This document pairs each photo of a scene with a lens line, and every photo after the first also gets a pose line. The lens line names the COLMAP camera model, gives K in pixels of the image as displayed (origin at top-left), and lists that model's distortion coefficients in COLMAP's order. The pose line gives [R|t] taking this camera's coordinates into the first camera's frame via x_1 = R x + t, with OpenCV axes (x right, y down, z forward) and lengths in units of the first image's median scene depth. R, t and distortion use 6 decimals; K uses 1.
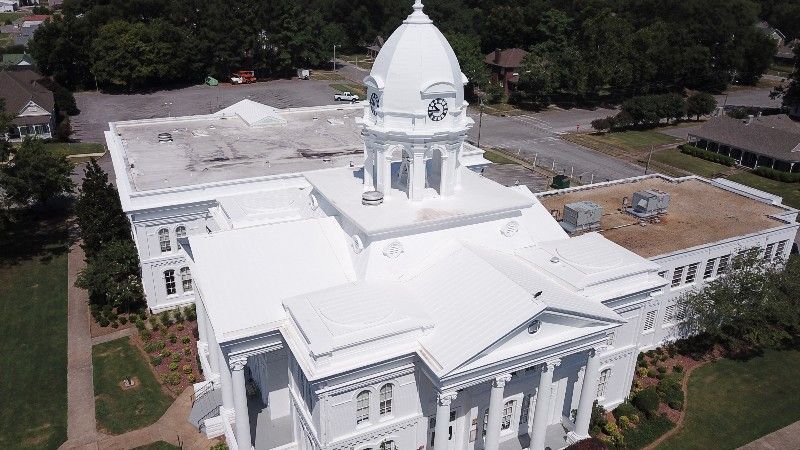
lens RADIAL K [[614.7, 0, 389.1], [0, 614.7, 224.8], [0, 0, 1]] dist [0.012523, -0.004298]
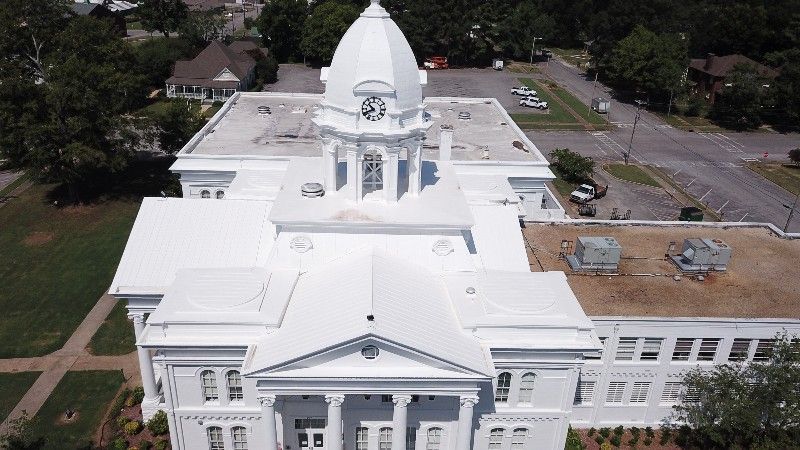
lens RADIAL K [[614.7, 0, 389.1], [0, 614.7, 224.8], [0, 0, 1]] dist [0.012523, -0.004298]
pose [[0.911421, 0.179884, -0.370073, 0.377289], [-0.173058, 0.983545, 0.051868, -0.050008], [0.373314, 0.016771, 0.927553, 0.100607]]
